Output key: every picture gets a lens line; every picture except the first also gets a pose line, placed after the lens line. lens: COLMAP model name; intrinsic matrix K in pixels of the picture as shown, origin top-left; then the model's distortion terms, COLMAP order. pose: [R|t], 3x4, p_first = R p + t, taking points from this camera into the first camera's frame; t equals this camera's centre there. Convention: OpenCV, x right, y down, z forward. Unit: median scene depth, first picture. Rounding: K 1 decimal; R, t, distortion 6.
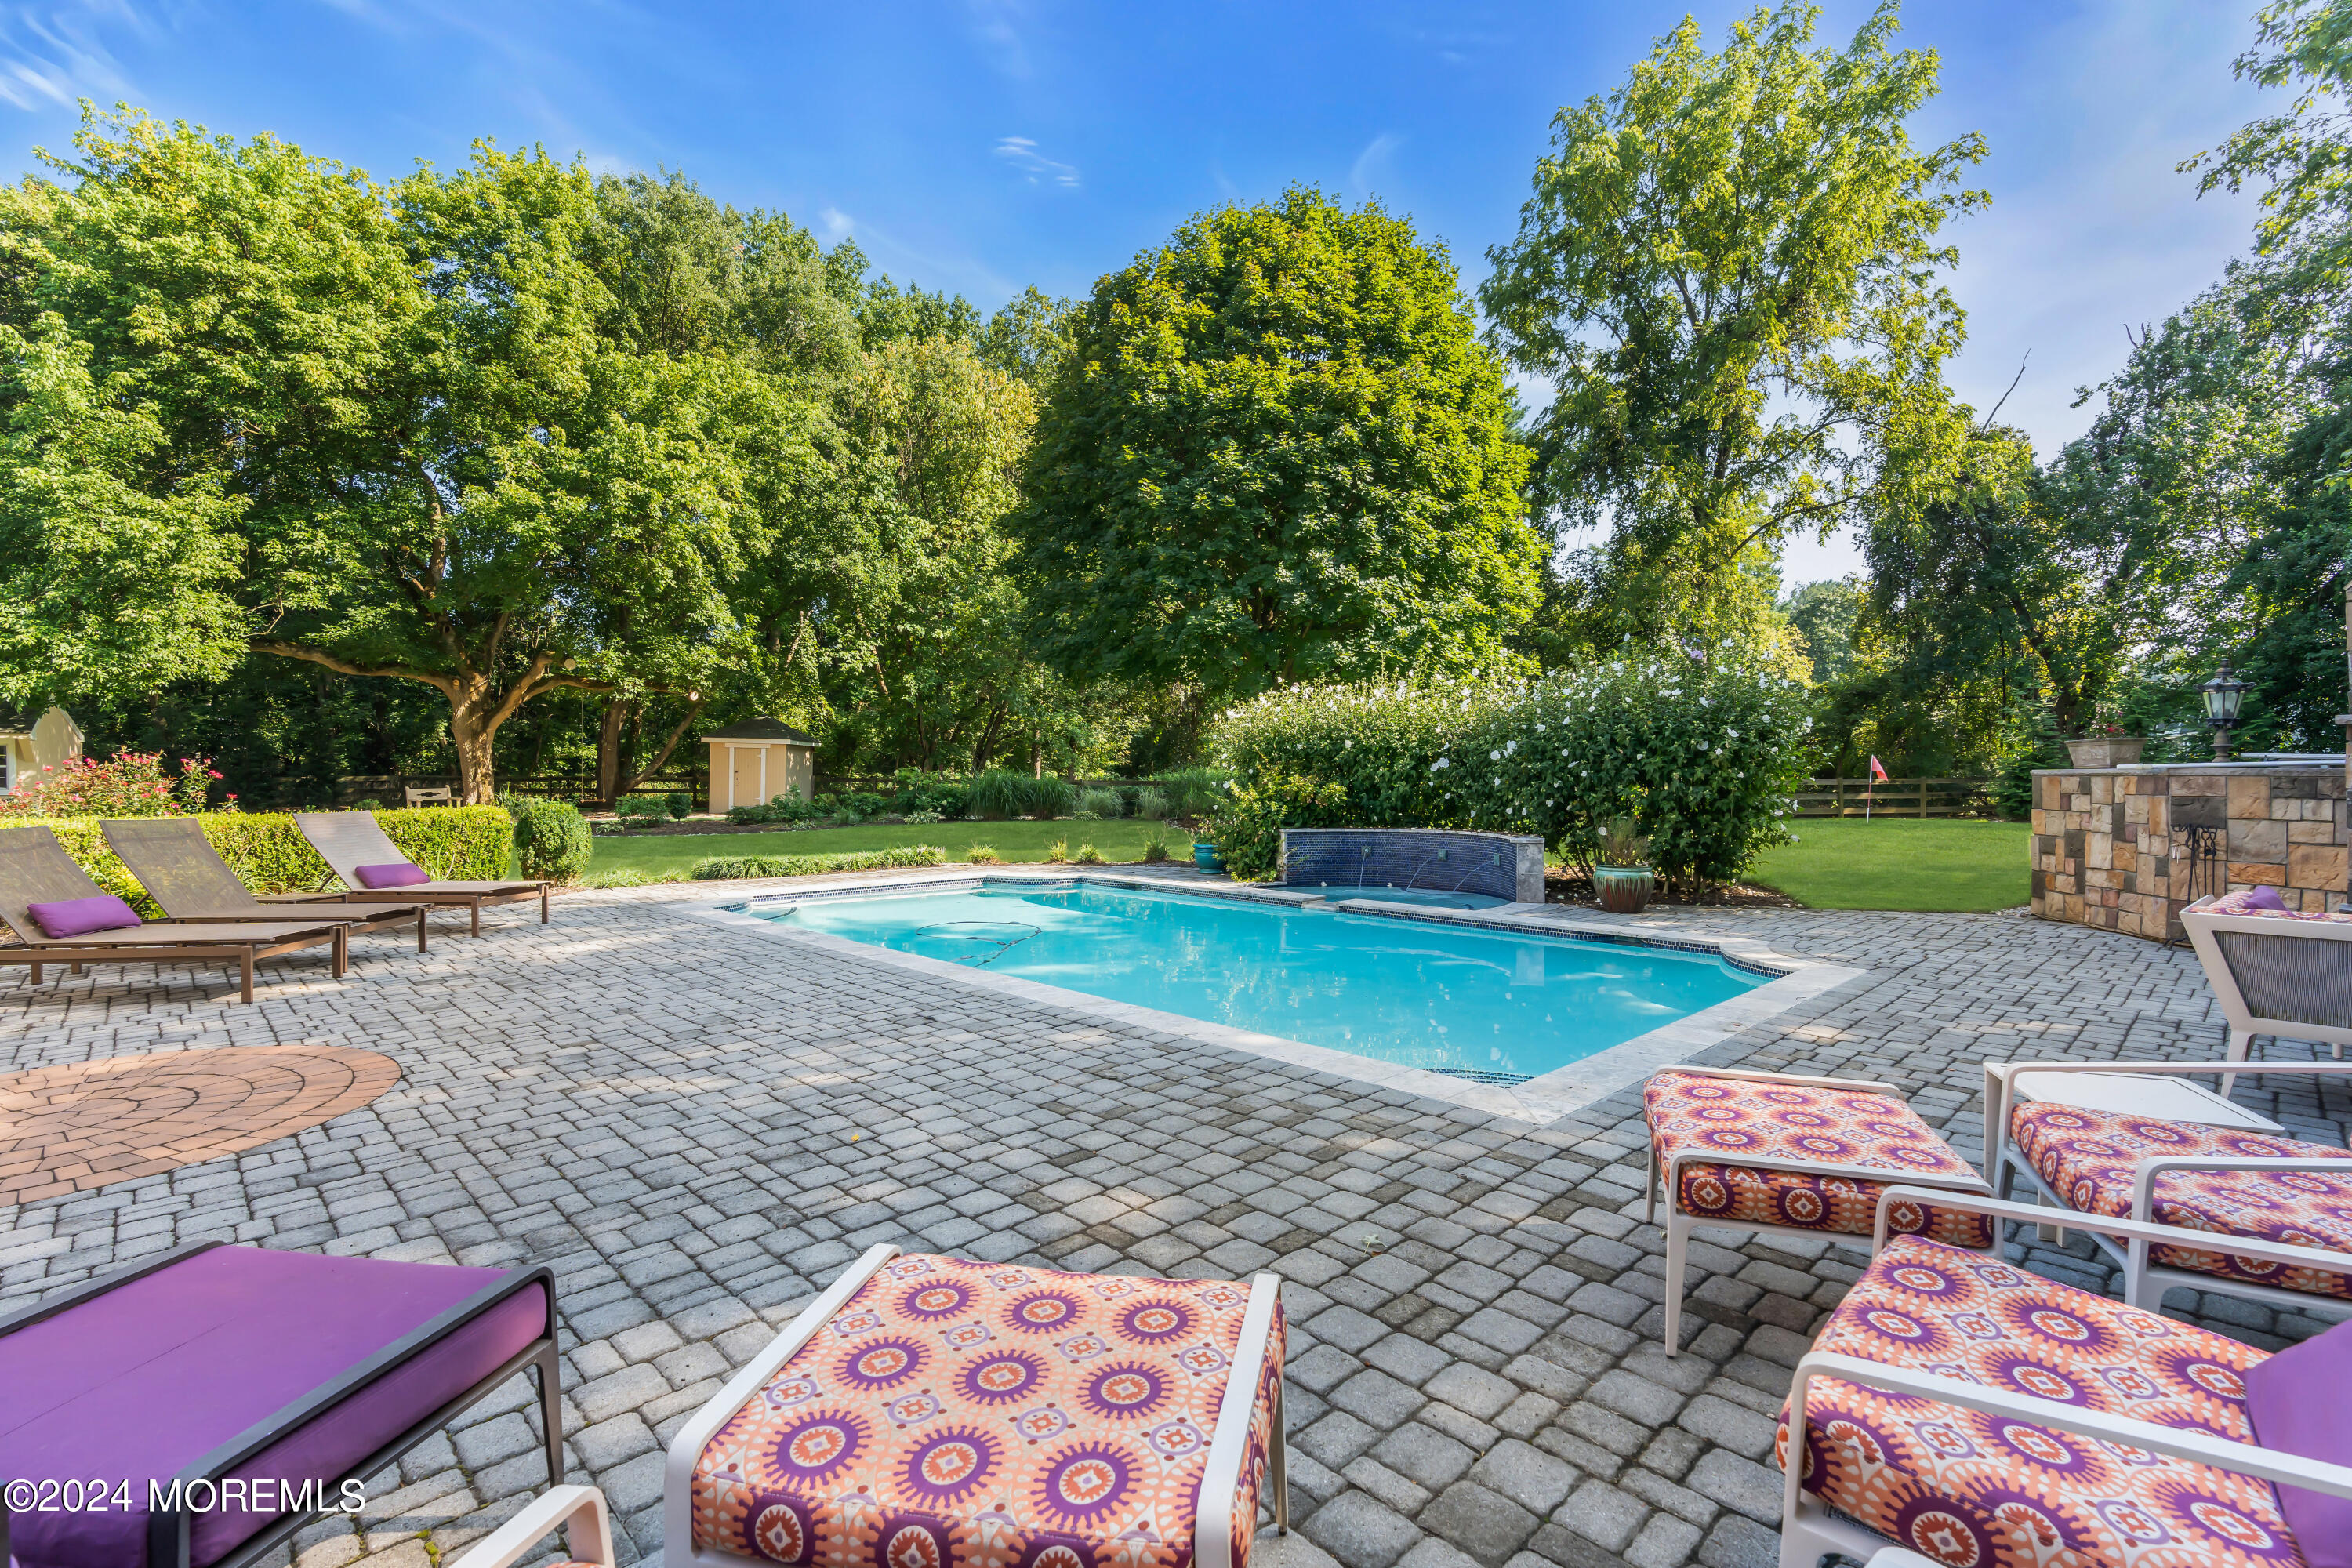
lens RADIAL K [[1063.6, 0, 1176.0], [0, 1063.6, 784.0], [0, 0, 1]] dist [-0.003443, -0.000284]
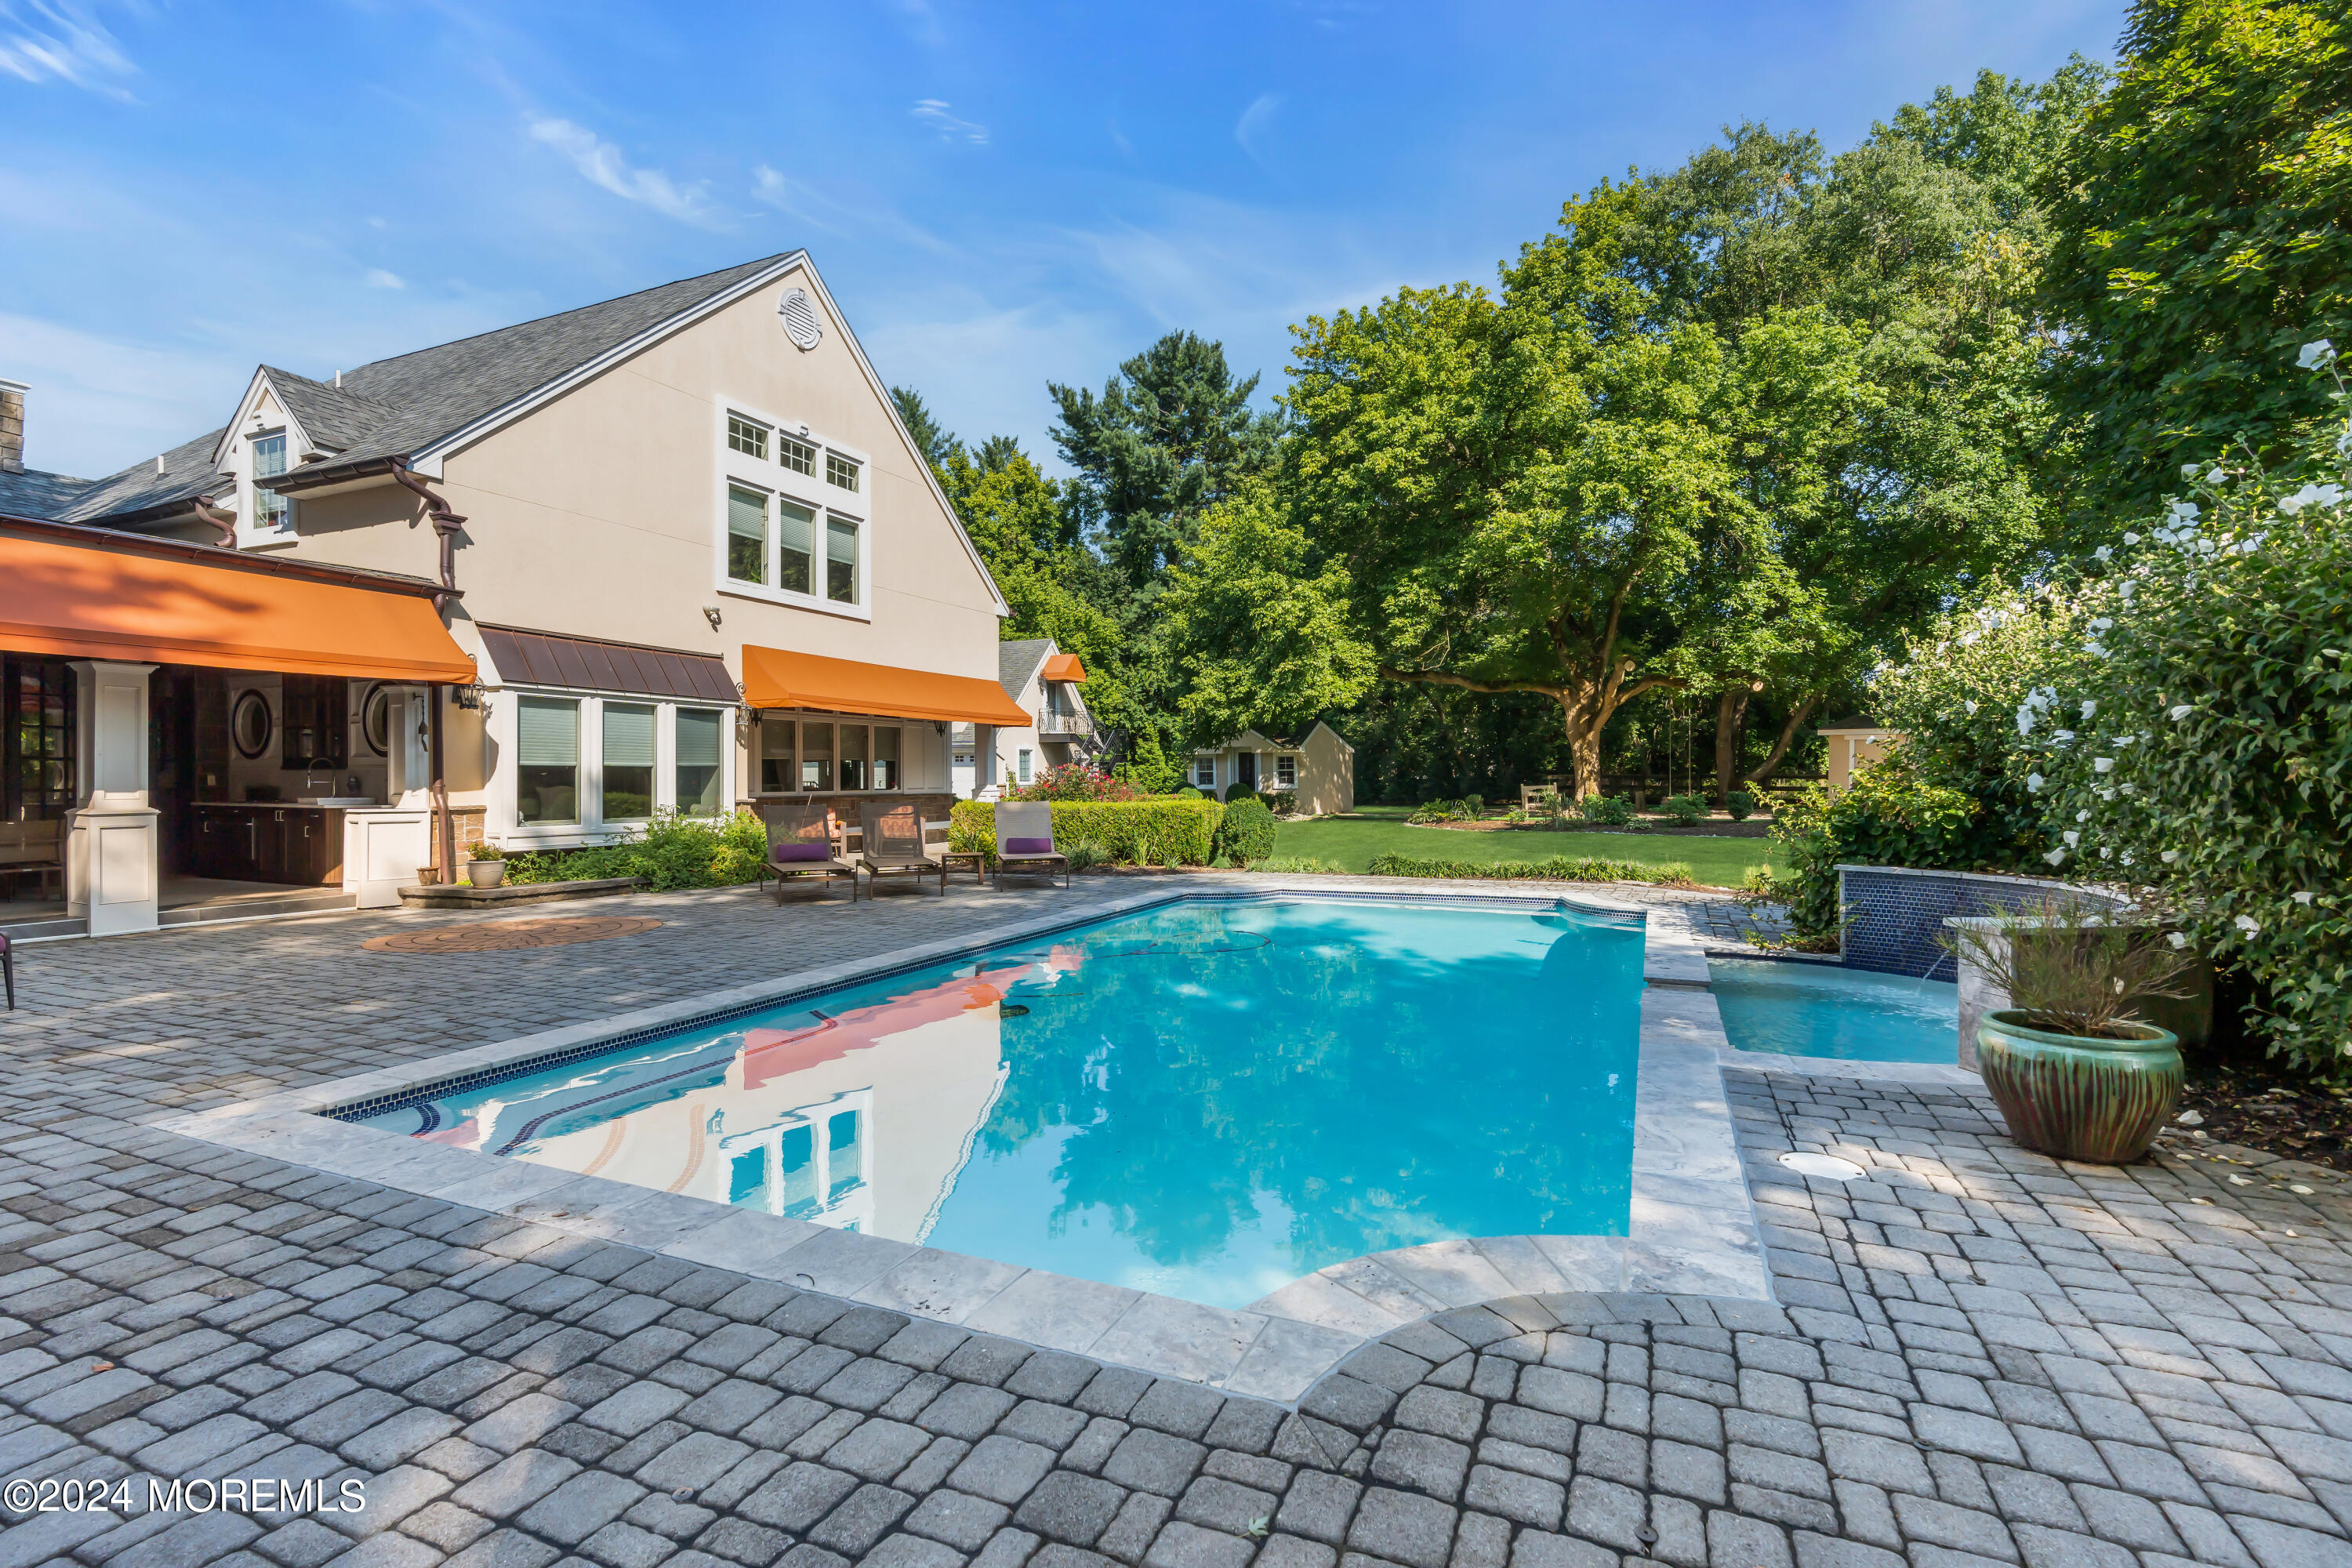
lens RADIAL K [[1063.6, 0, 1176.0], [0, 1063.6, 784.0], [0, 0, 1]] dist [-0.003443, -0.000284]
pose [[0.360115, 0.007808, -0.932875, 0.317214], [-0.004132, 0.999969, 0.006775, -0.002322], [0.932899, 0.001414, 0.360136, 0.284427]]
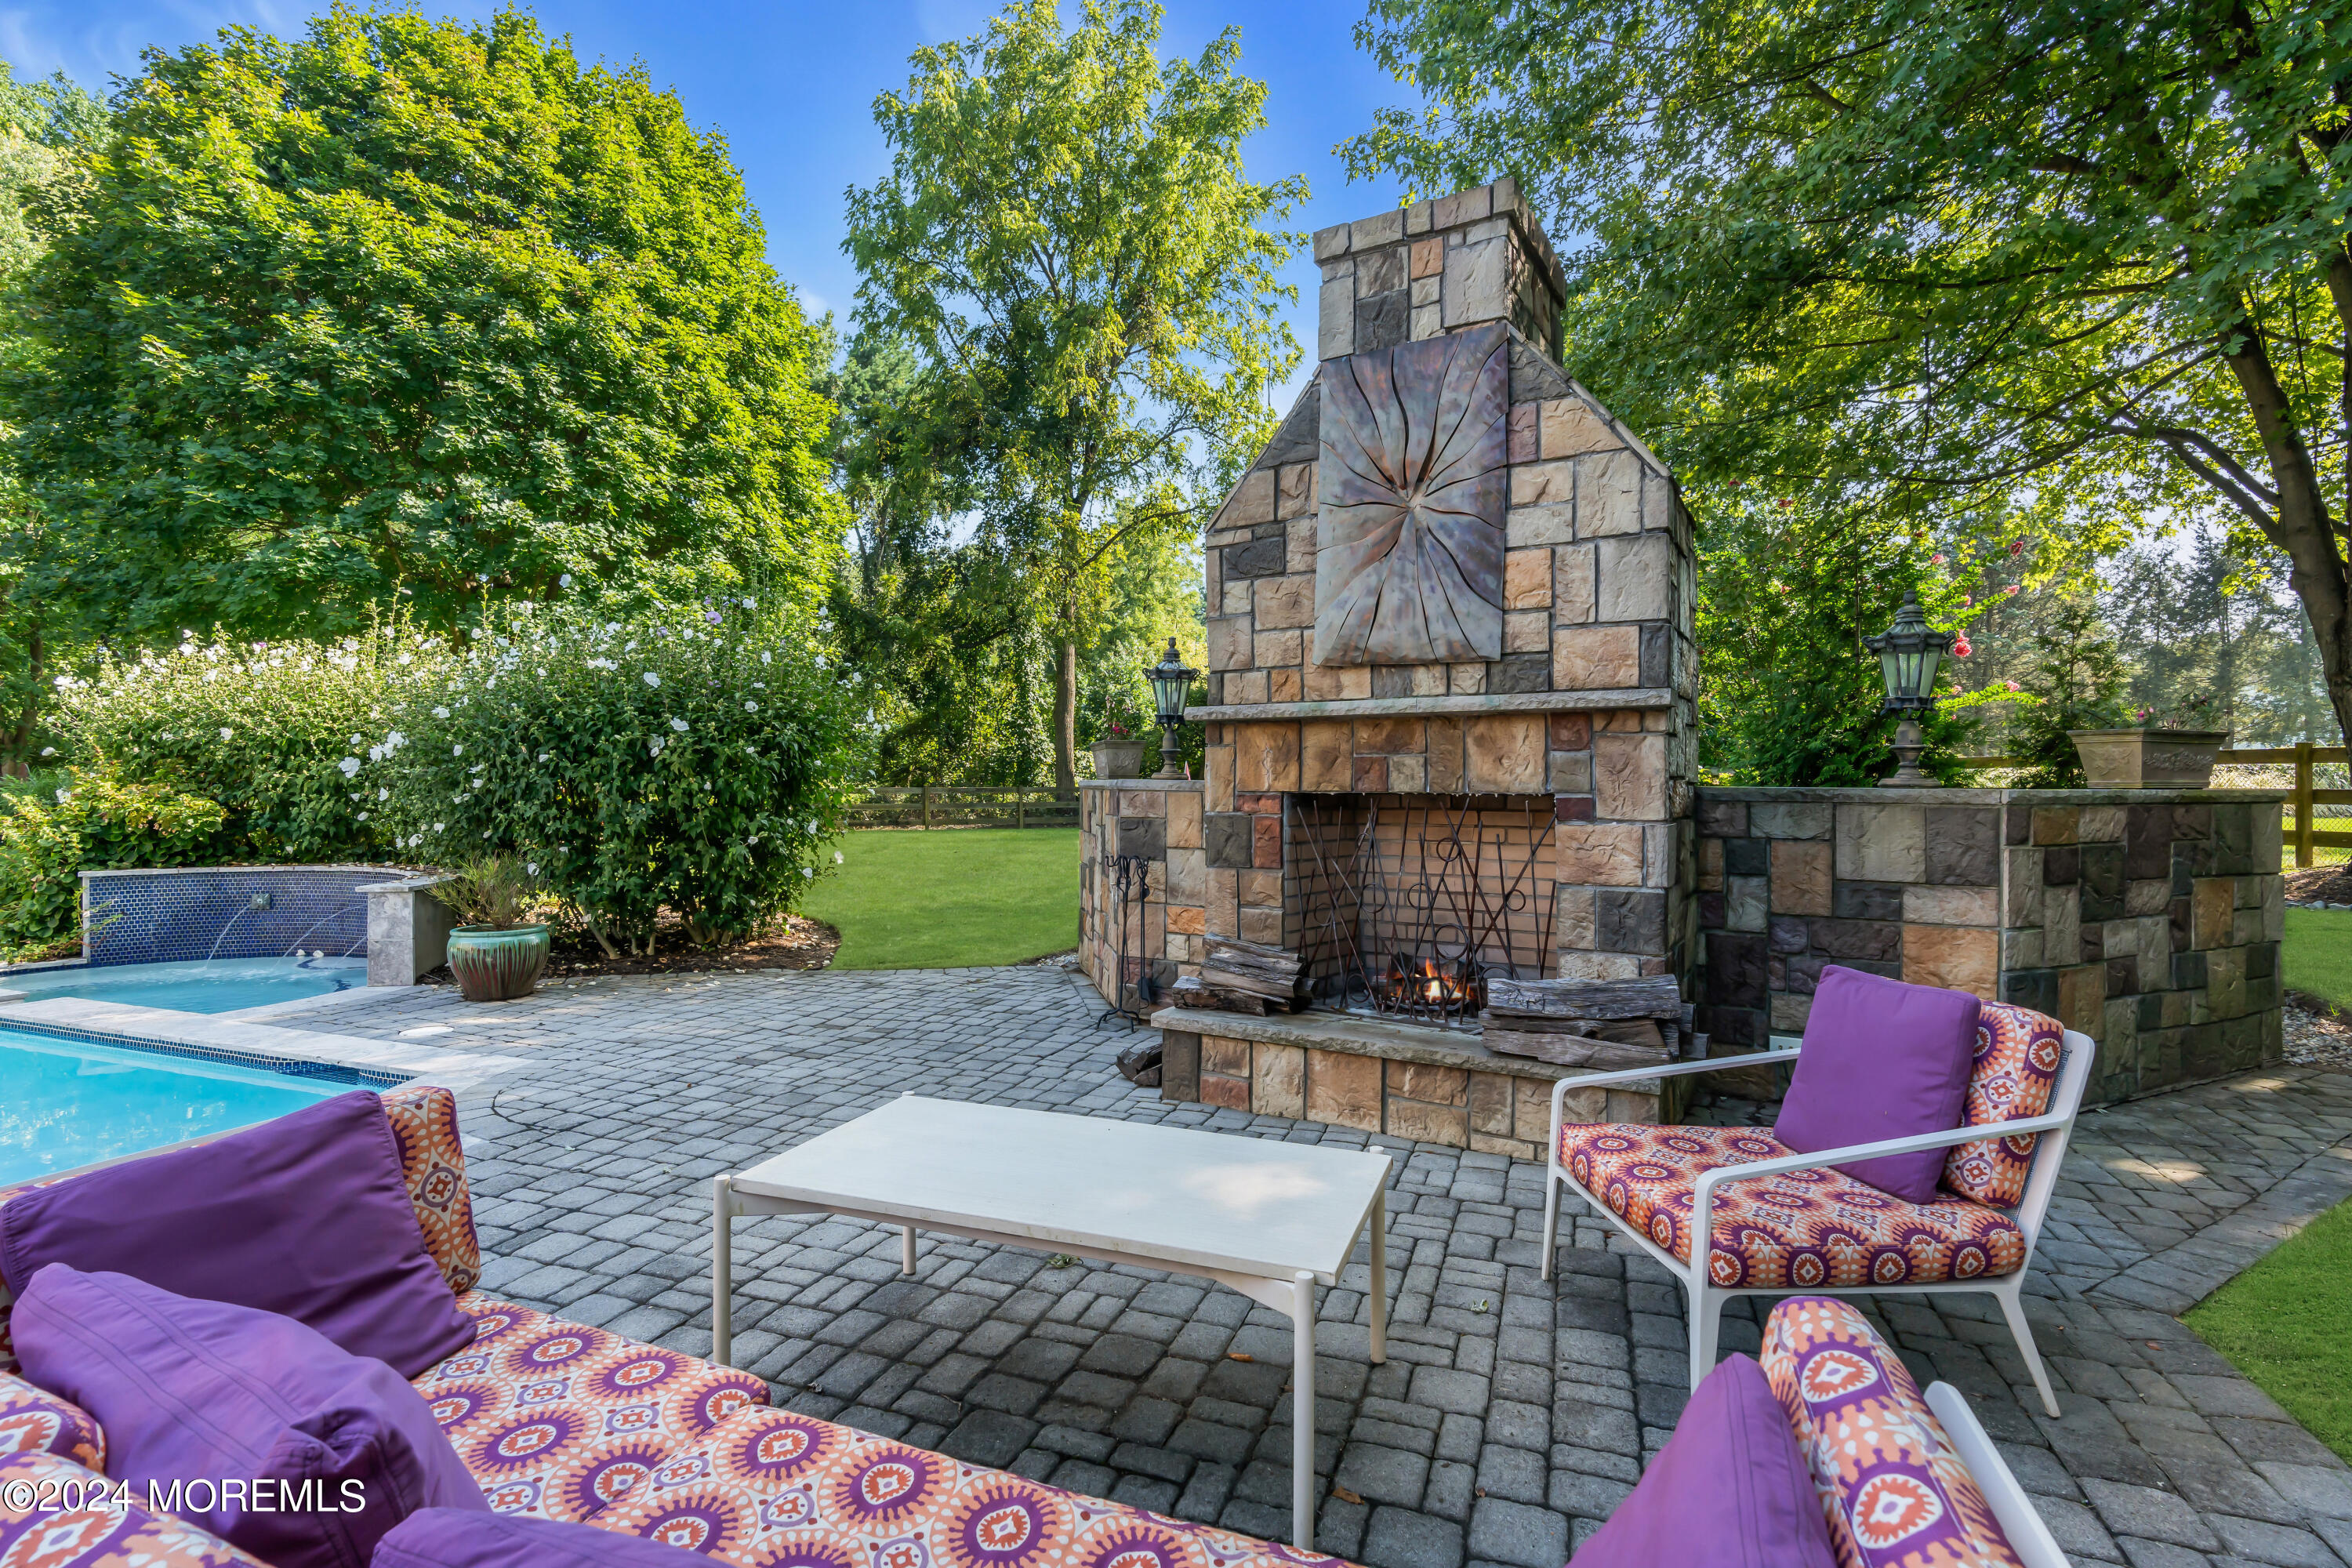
lens RADIAL K [[1063.6, 0, 1176.0], [0, 1063.6, 784.0], [0, 0, 1]] dist [-0.003443, -0.000284]
pose [[0.907467, 0.000780, 0.420122, 0.260972], [0.000771, 0.999994, -0.003521, -0.003221], [-0.420122, 0.003519, 0.907461, 0.123125]]
